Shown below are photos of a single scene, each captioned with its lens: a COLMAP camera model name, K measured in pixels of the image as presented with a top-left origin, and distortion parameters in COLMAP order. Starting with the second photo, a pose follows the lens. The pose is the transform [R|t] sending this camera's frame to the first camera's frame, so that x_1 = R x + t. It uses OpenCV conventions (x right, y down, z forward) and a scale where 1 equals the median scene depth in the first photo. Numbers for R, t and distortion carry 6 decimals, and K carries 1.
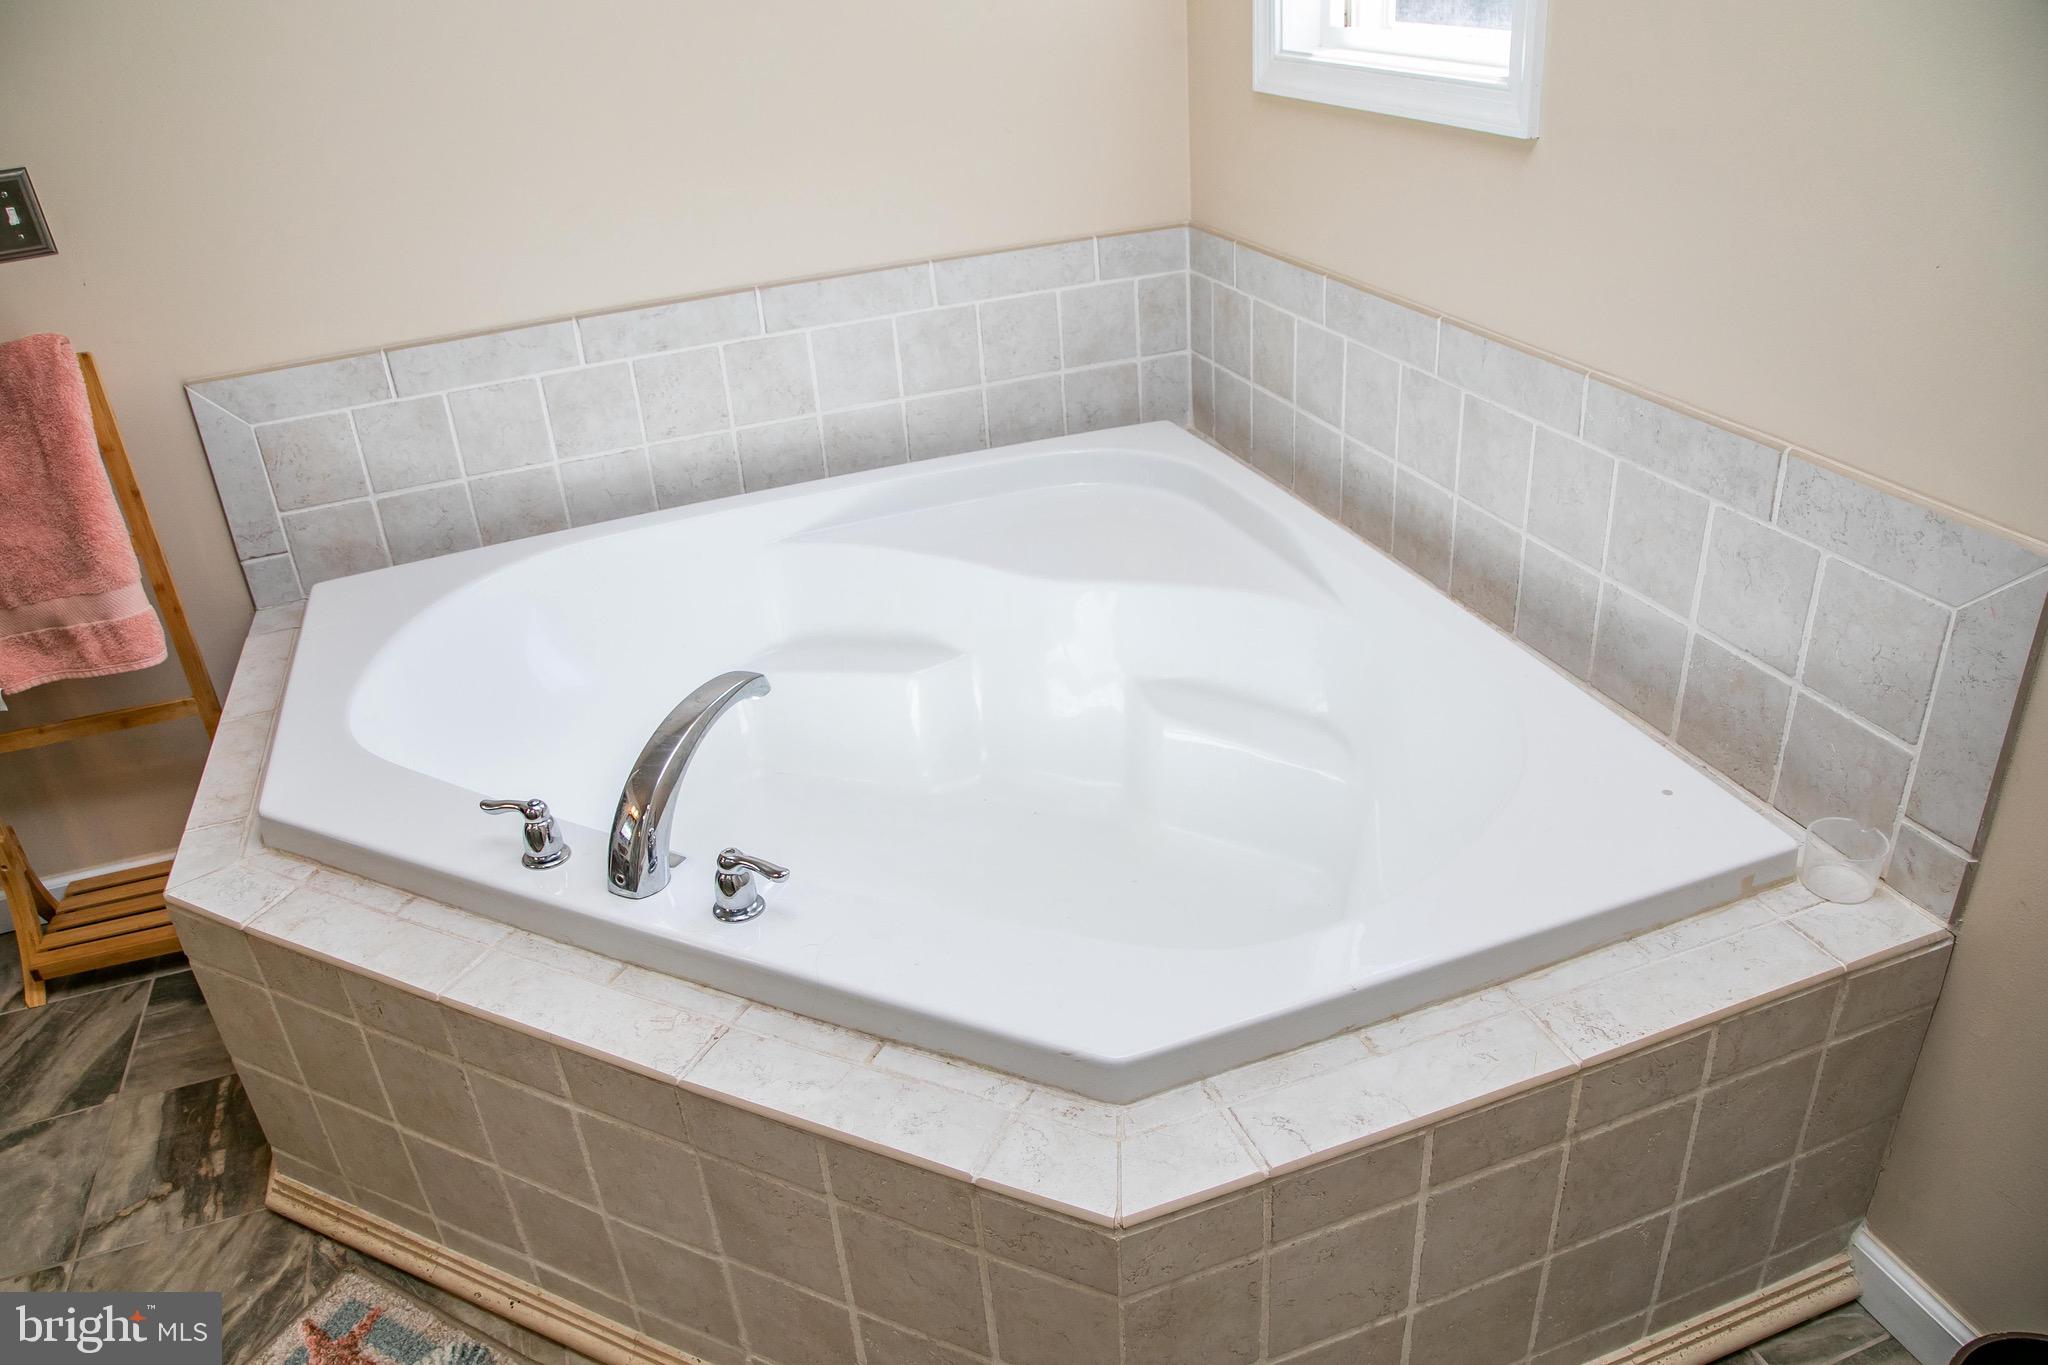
lens RADIAL K [[1423.7, 0, 1008.1], [0, 1423.7, 696.4], [0, 0, 1]] dist [-0.093656, 0.002584]
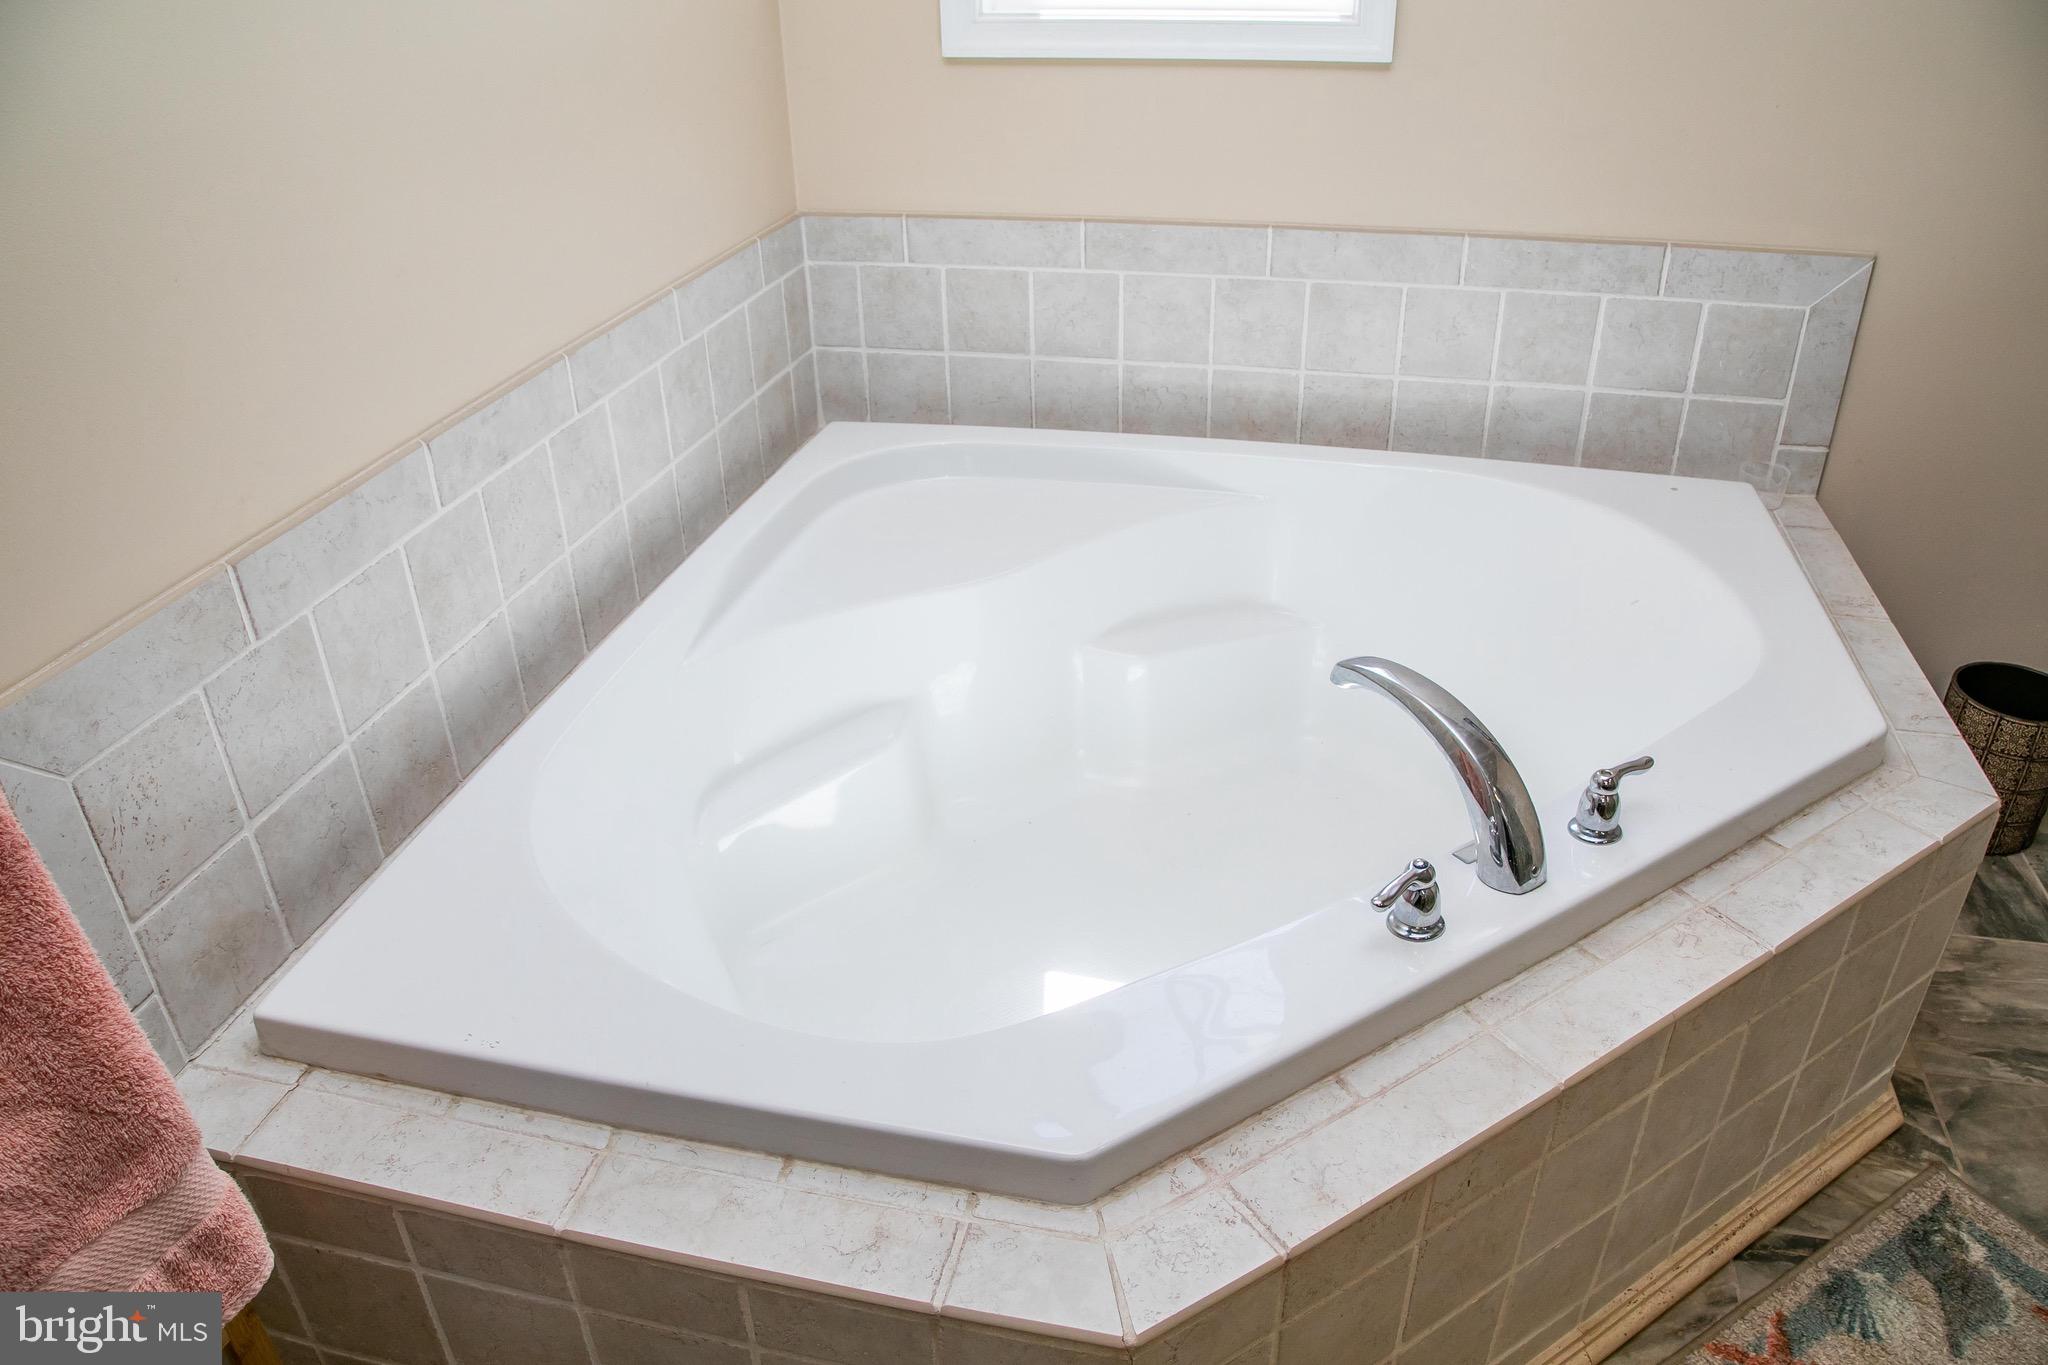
lens RADIAL K [[1423.7, 0, 1011.5], [0, 1423.7, 688.4], [0, 0, 1]] dist [-0.093656, 0.002584]
pose [[0.539345, -0.372955, 0.754991, -0.775705], [0.395673, 0.903676, 0.163745, -0.183886], [-0.743337, 0.210415, 0.634962, 0.457262]]
